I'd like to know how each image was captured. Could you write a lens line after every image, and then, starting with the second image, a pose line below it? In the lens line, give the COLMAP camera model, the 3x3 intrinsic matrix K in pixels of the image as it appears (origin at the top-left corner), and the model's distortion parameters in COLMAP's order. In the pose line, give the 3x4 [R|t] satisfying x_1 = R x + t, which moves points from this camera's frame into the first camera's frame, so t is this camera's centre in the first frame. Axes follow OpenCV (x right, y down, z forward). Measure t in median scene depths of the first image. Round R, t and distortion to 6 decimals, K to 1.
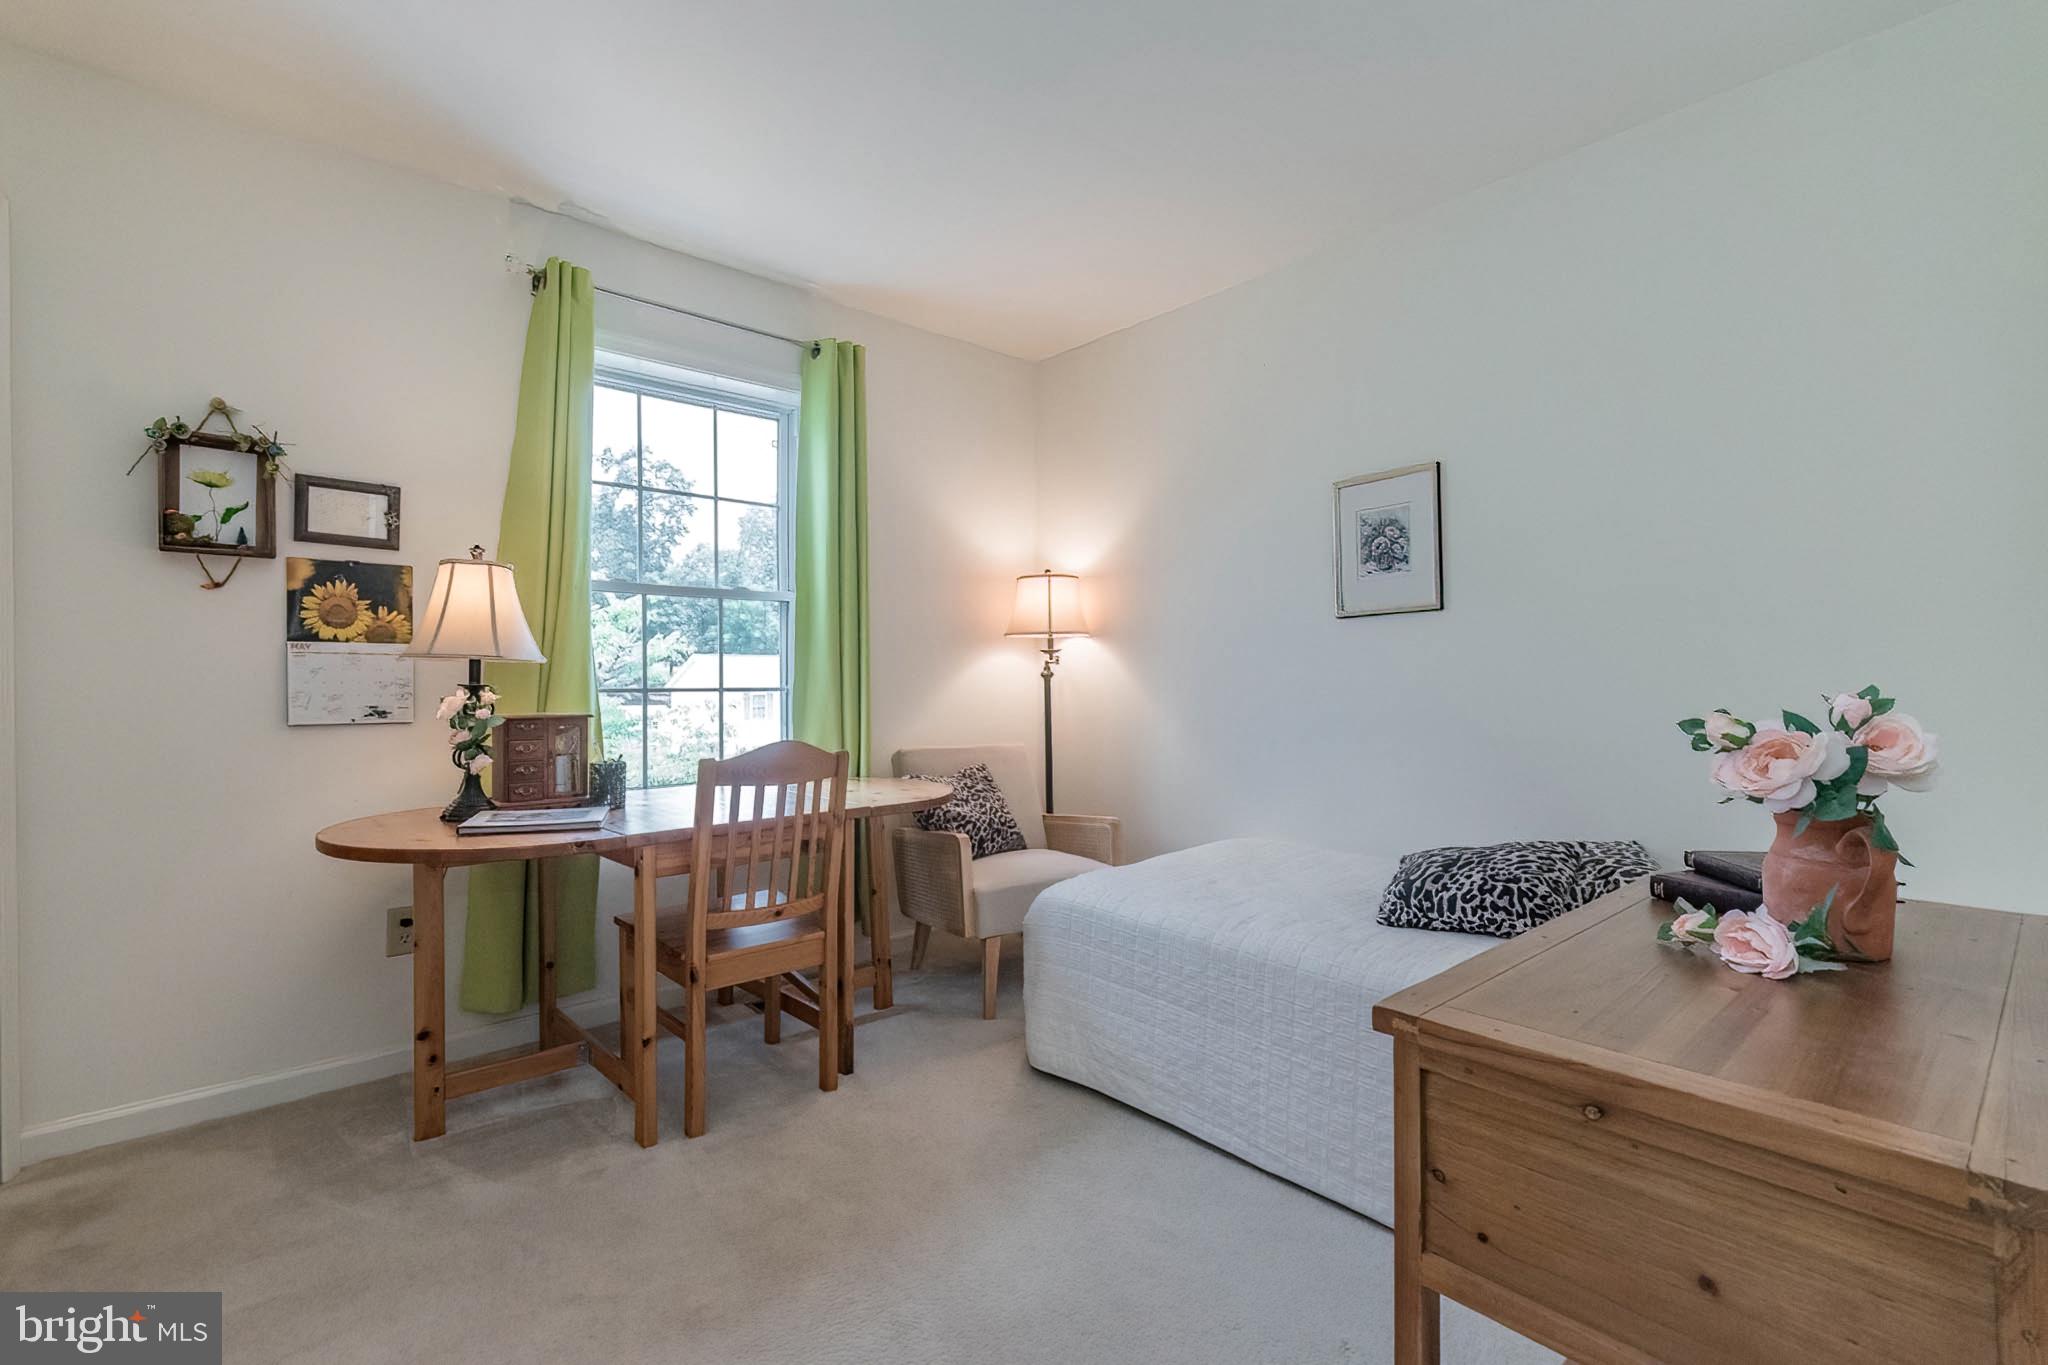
lens RADIAL K [[906.5, 0, 1010.9], [0, 906.5, 690.2], [0, 0, 1]] dist [0.000144, 0.000054]
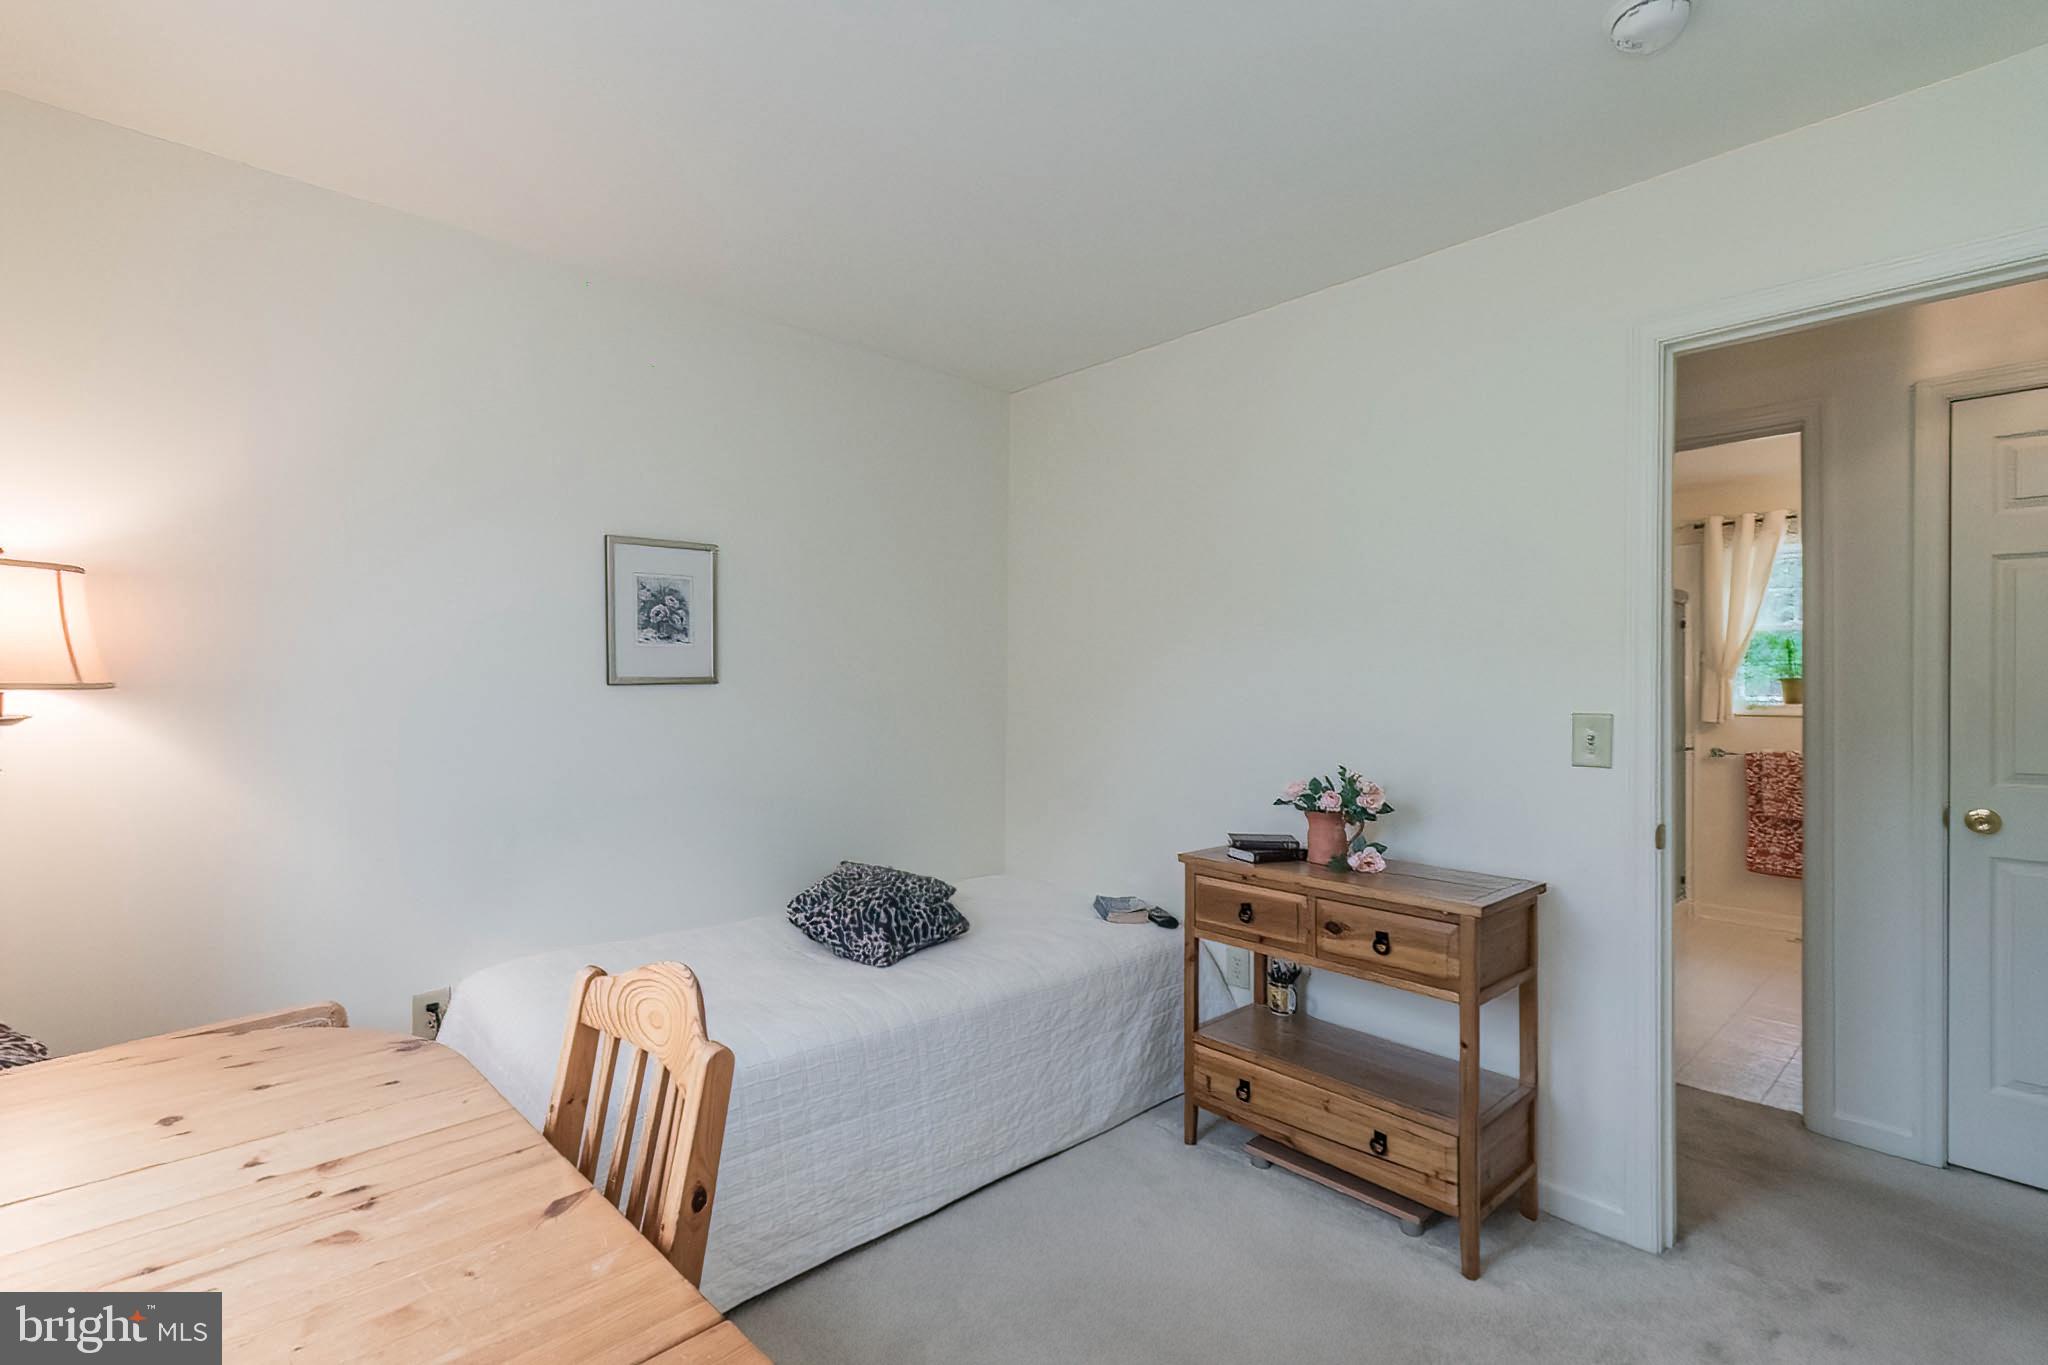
lens RADIAL K [[906.5, 0, 1010.9], [0, 906.5, 690.2], [0, 0, 1]] dist [0.000144, 0.000054]
pose [[-0.023461, 0.006511, 0.999704, -0.598709], [0.001525, 0.999978, -0.006477, -0.072330], [-0.999724, 0.001373, -0.023470, 0.667835]]
